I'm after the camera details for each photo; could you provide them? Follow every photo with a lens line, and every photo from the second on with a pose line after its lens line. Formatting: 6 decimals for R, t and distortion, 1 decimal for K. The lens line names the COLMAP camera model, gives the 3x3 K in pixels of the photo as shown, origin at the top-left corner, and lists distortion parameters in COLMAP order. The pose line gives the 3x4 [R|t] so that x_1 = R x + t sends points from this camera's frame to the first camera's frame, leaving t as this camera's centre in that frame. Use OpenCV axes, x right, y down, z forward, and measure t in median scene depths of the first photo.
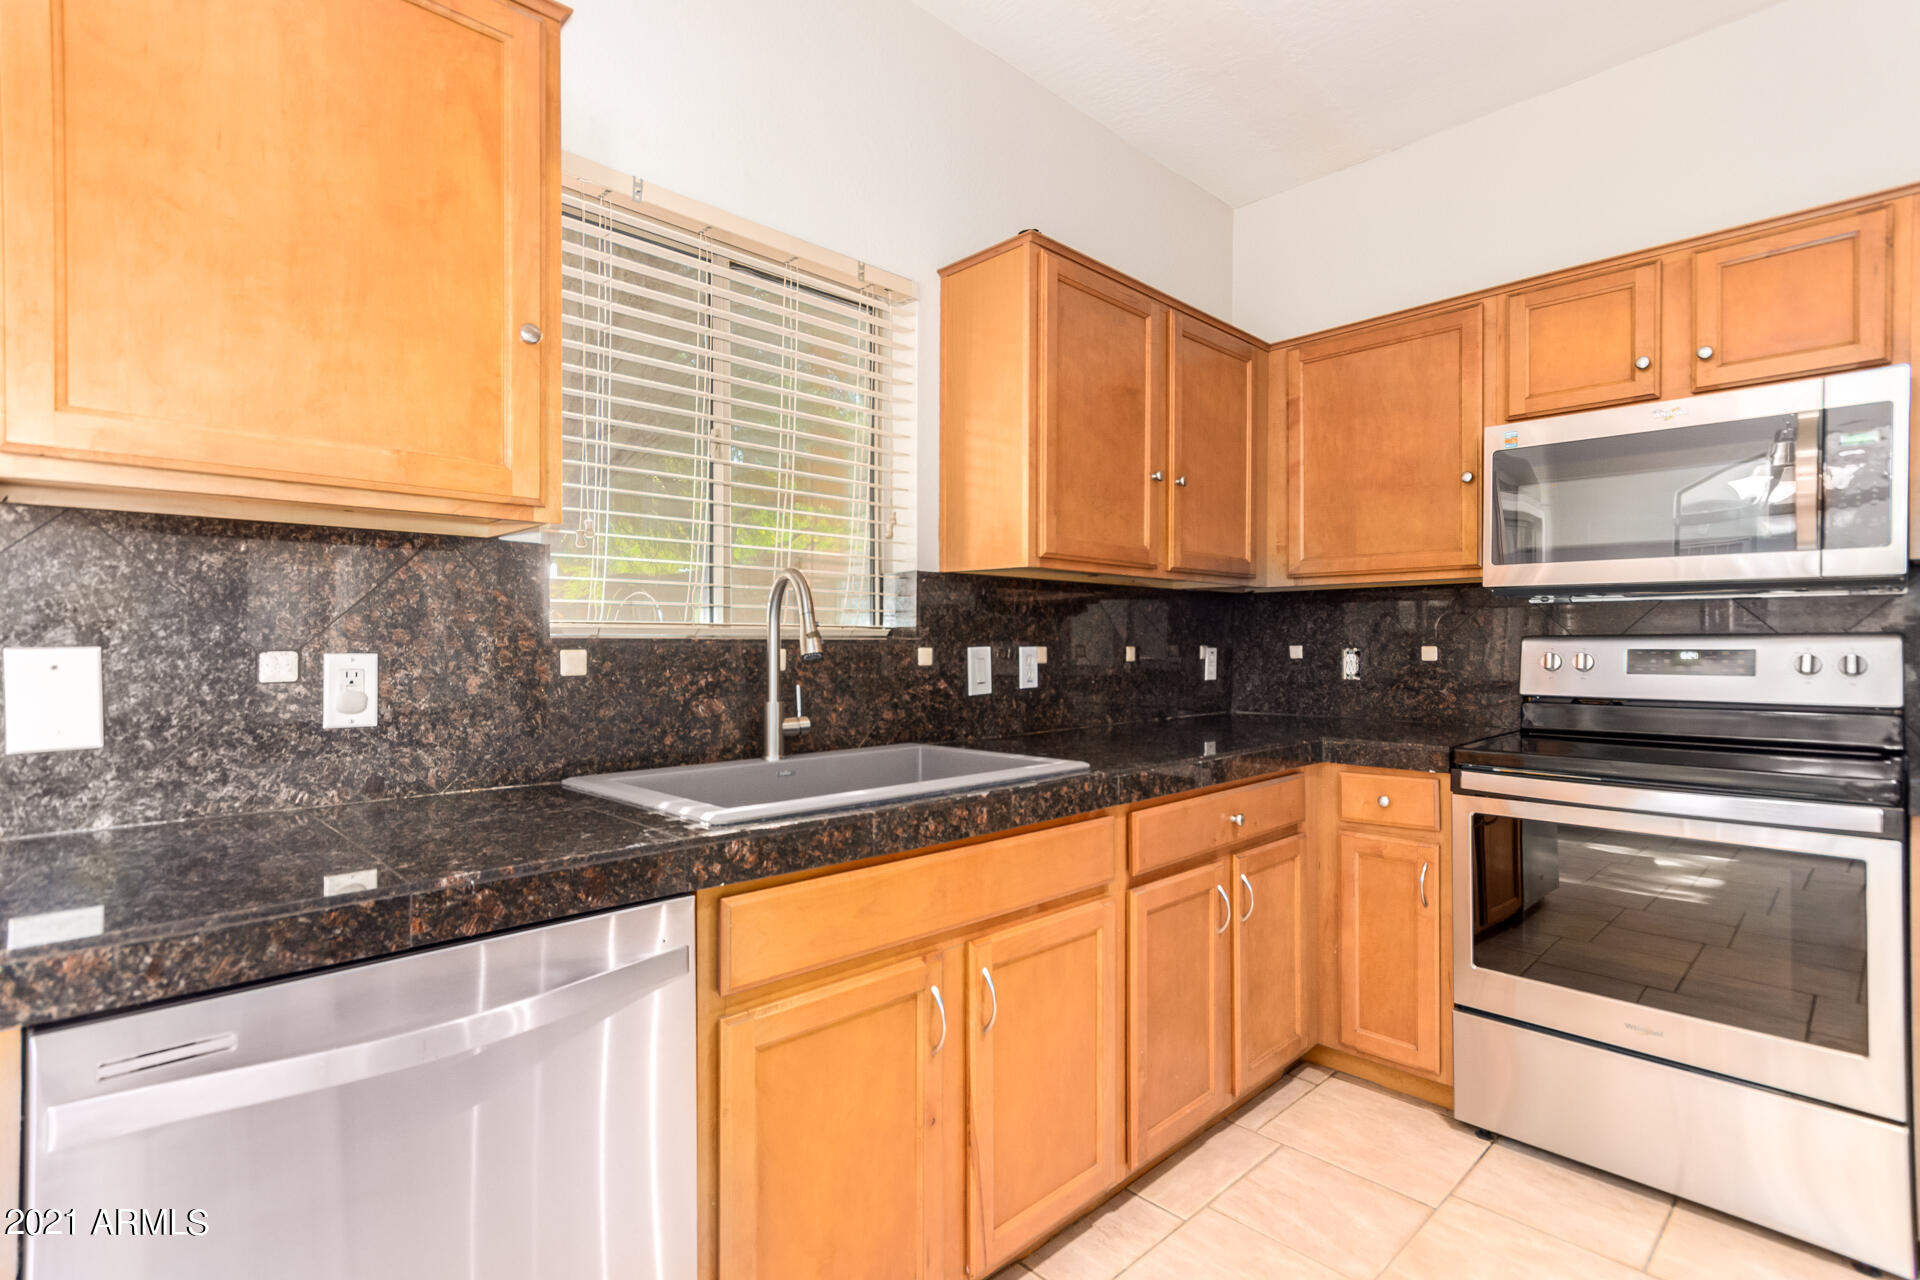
lens RADIAL K [[936.9, 0, 929.3], [0, 936.9, 651.1], [0, 0, 1]] dist [0.005236, 0.002147]
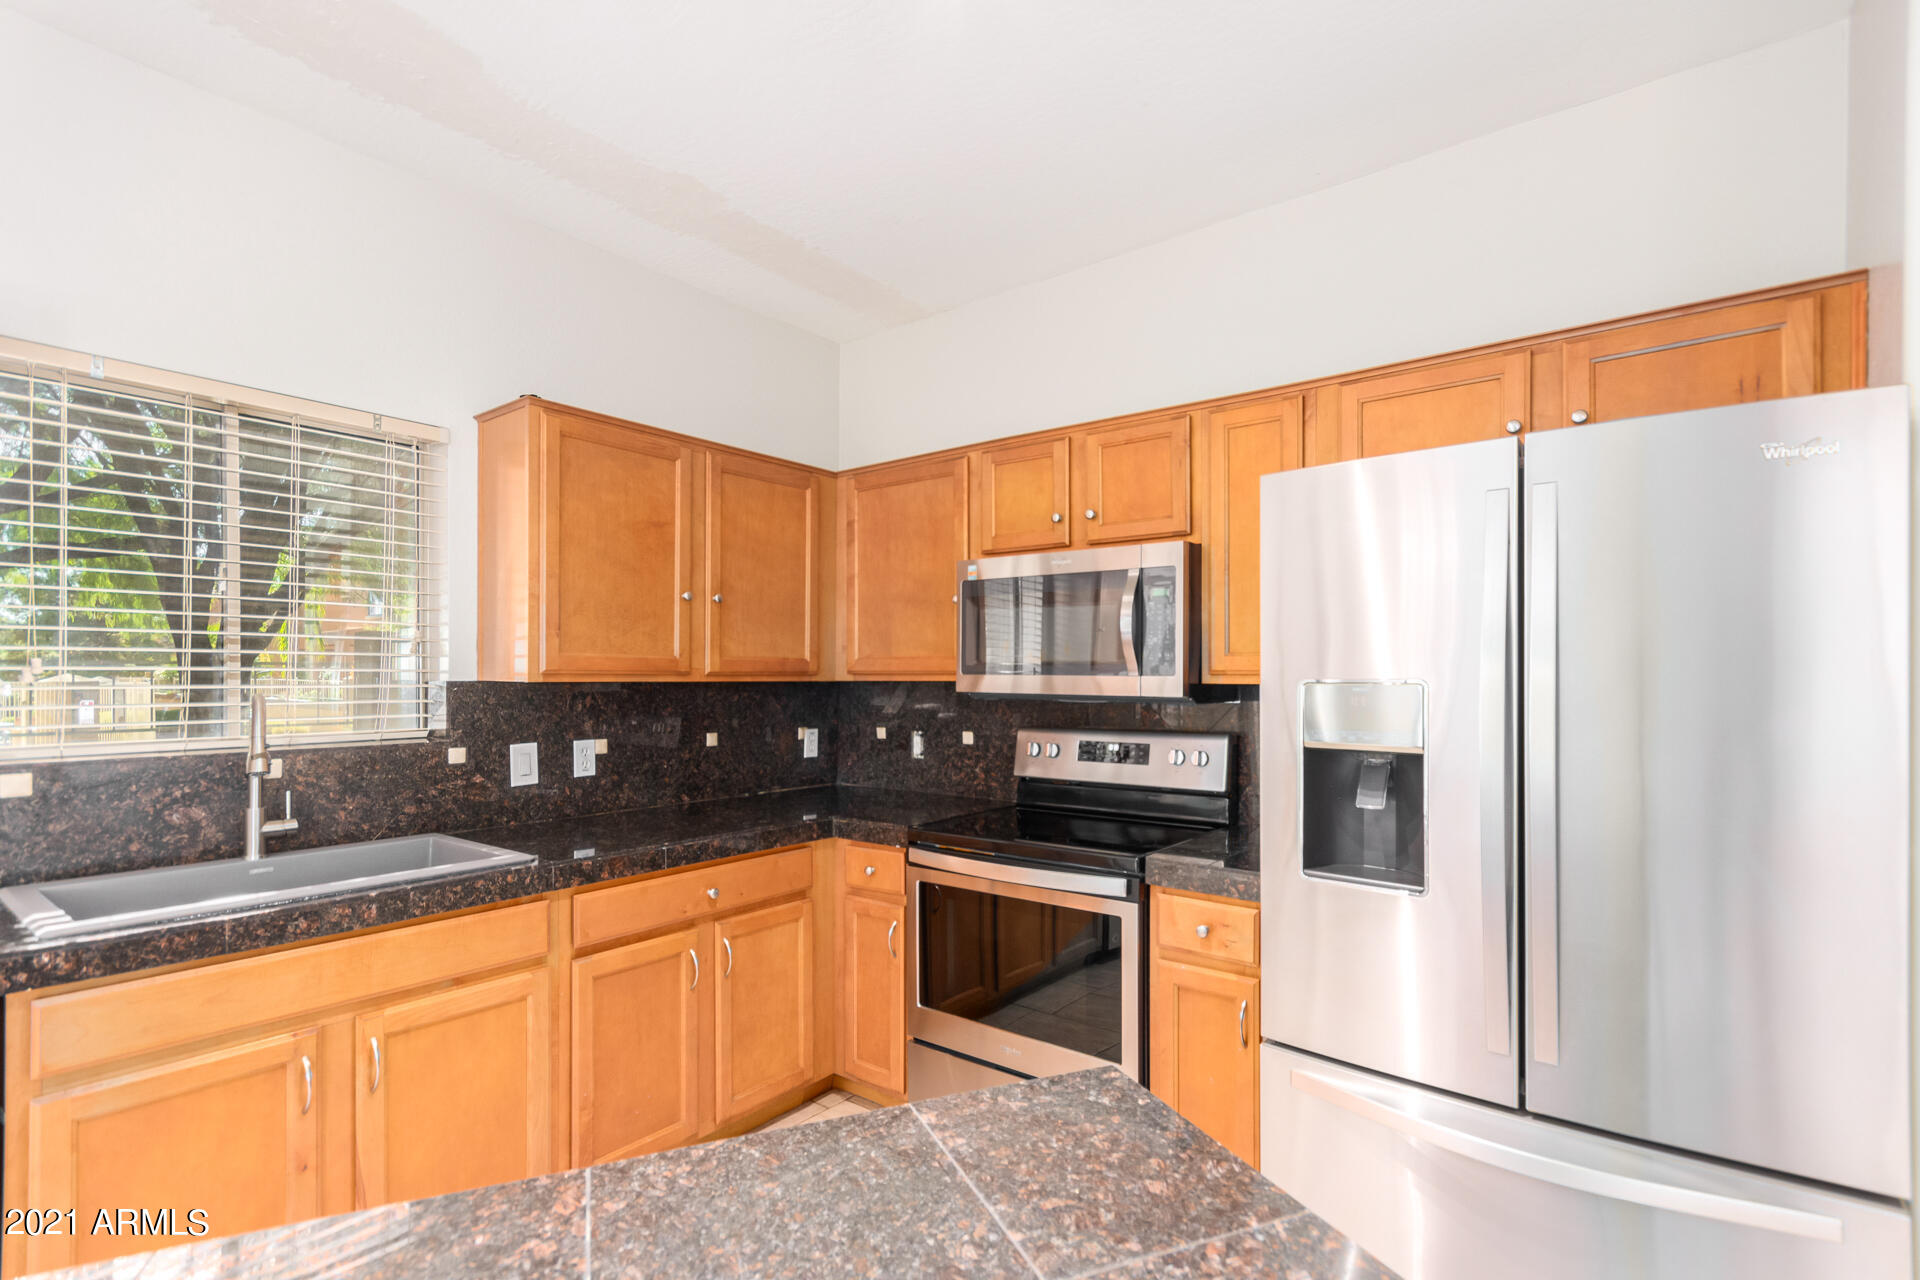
lens RADIAL K [[936.9, 0, 938.8], [0, 936.9, 681.6], [0, 0, 1]] dist [0.005236, 0.002147]
pose [[0.990462, 0.001508, 0.137778, 0.482961], [-0.001146, 0.999996, -0.002707, -0.094435], [-0.137782, 0.002524, 0.990459, -0.242932]]
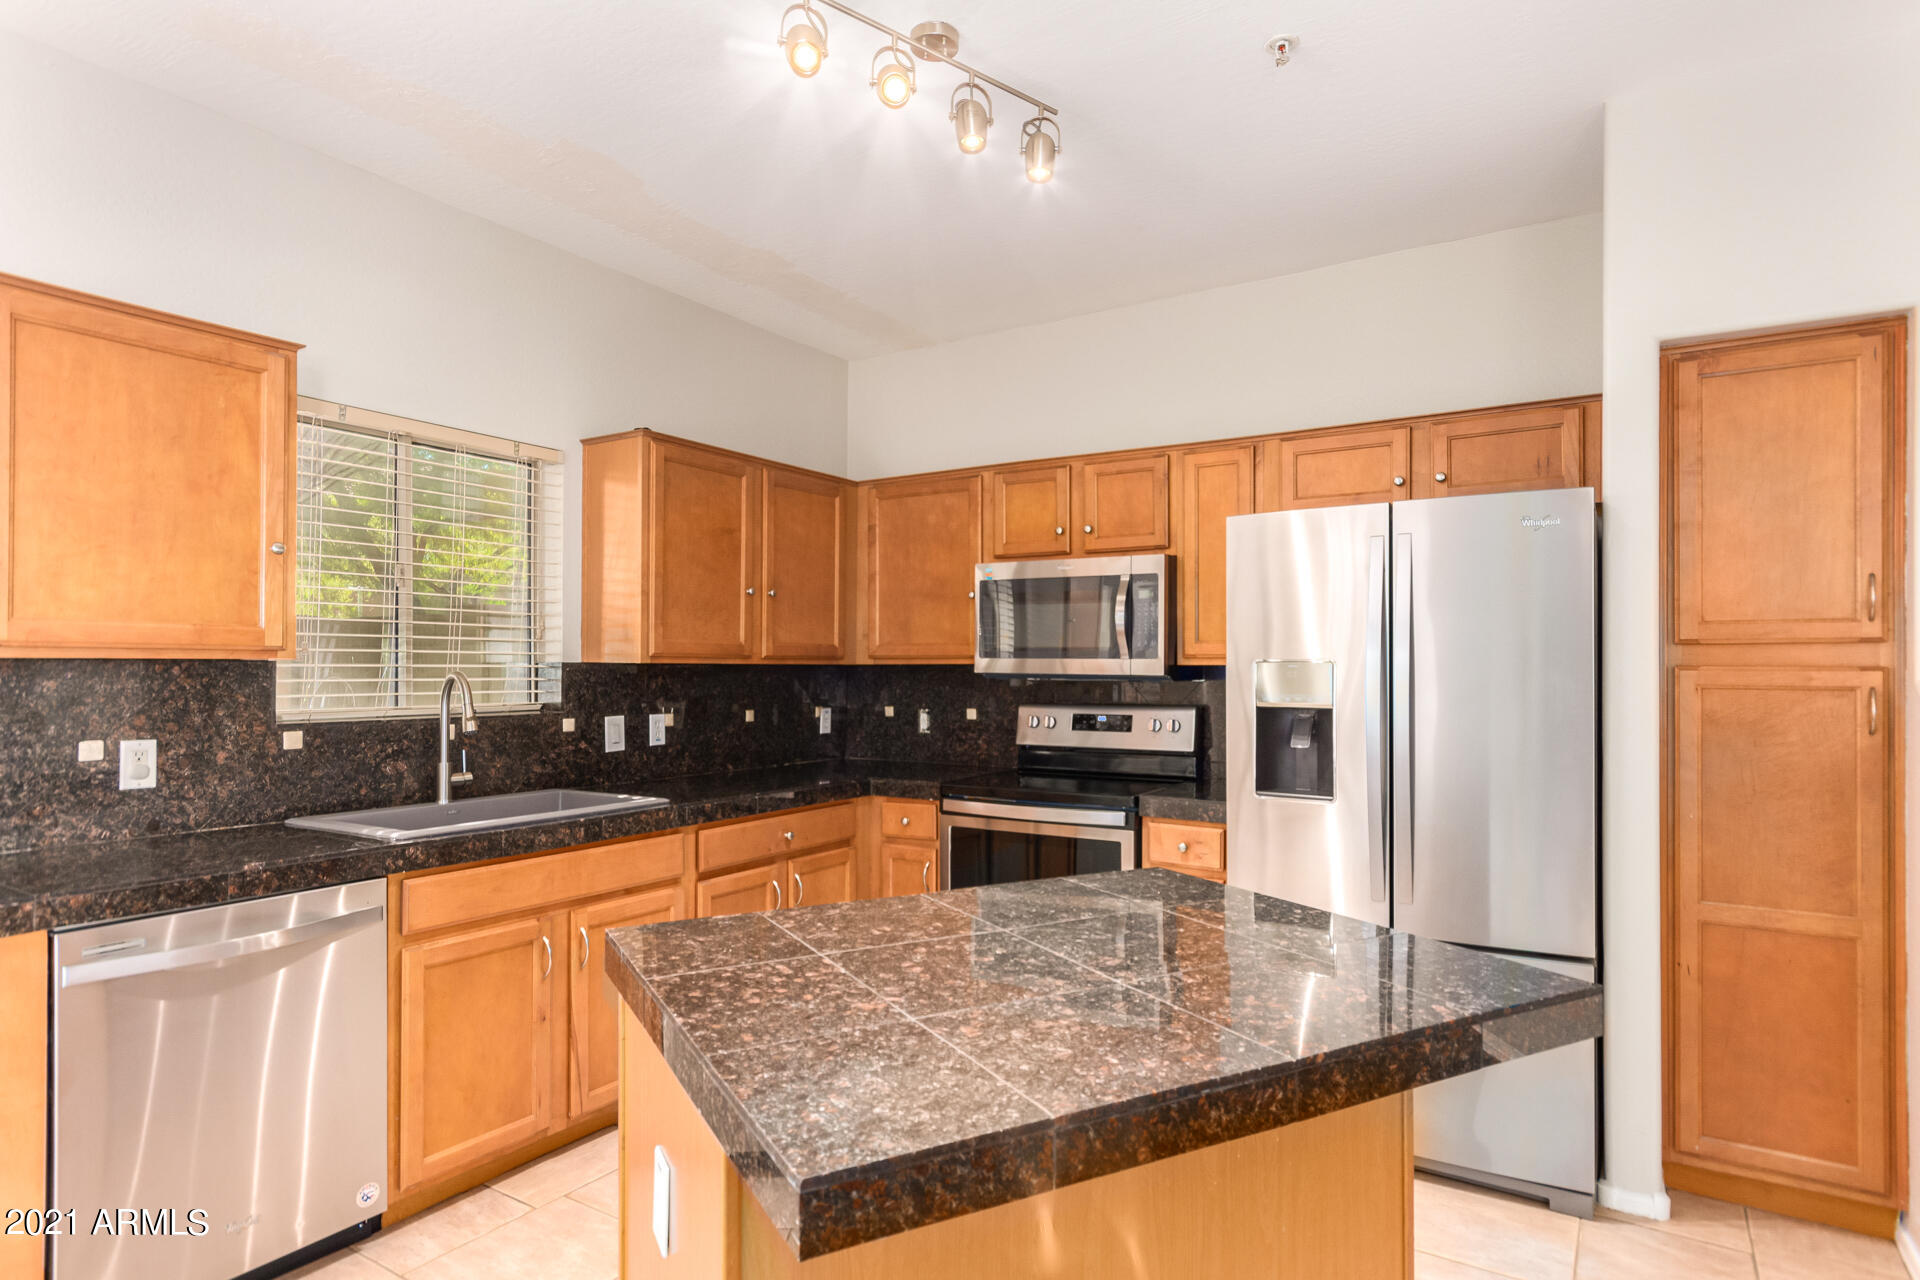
lens RADIAL K [[1089.1, 0, 954.4], [0, 1089.1, 671.4], [0, 0, 1]] dist [0.005028, 0.006214]
pose [[0.969168, 0.002436, 0.246388, 0.170659], [-0.001106, 0.999984, -0.005534, -0.073475], [-0.246398, 0.005091, 0.969155, -0.770043]]
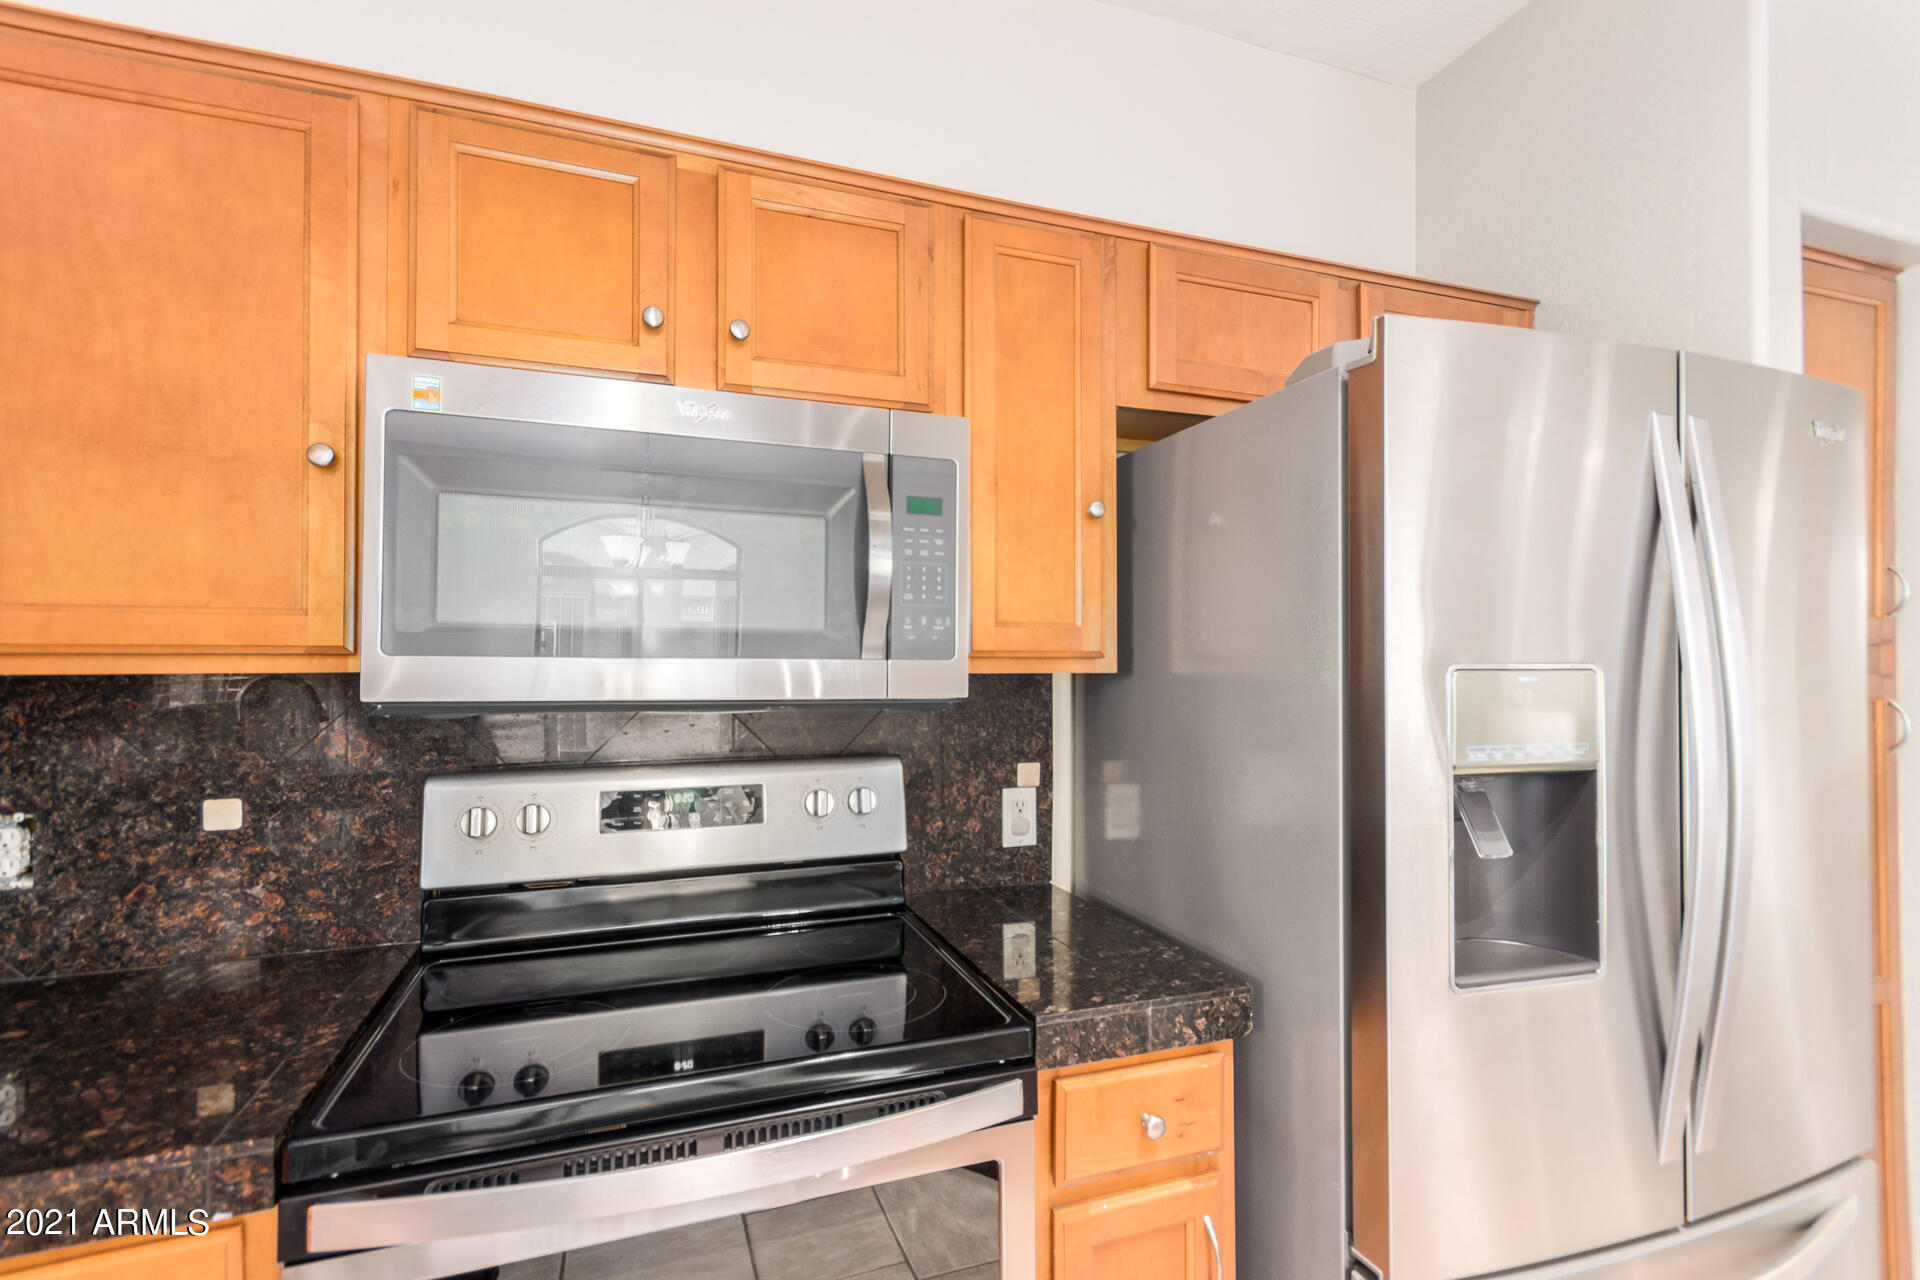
lens RADIAL K [[936.9, 0, 1011.6], [0, 936.9, 644.3], [0, 0, 1]] dist [0.005236, 0.002147]
pose [[0.376997, 0.022673, 0.925937, 0.346131], [0.009166, 0.999560, -0.028208, -0.096738], [-0.926169, 0.019121, 0.376624, 0.646854]]
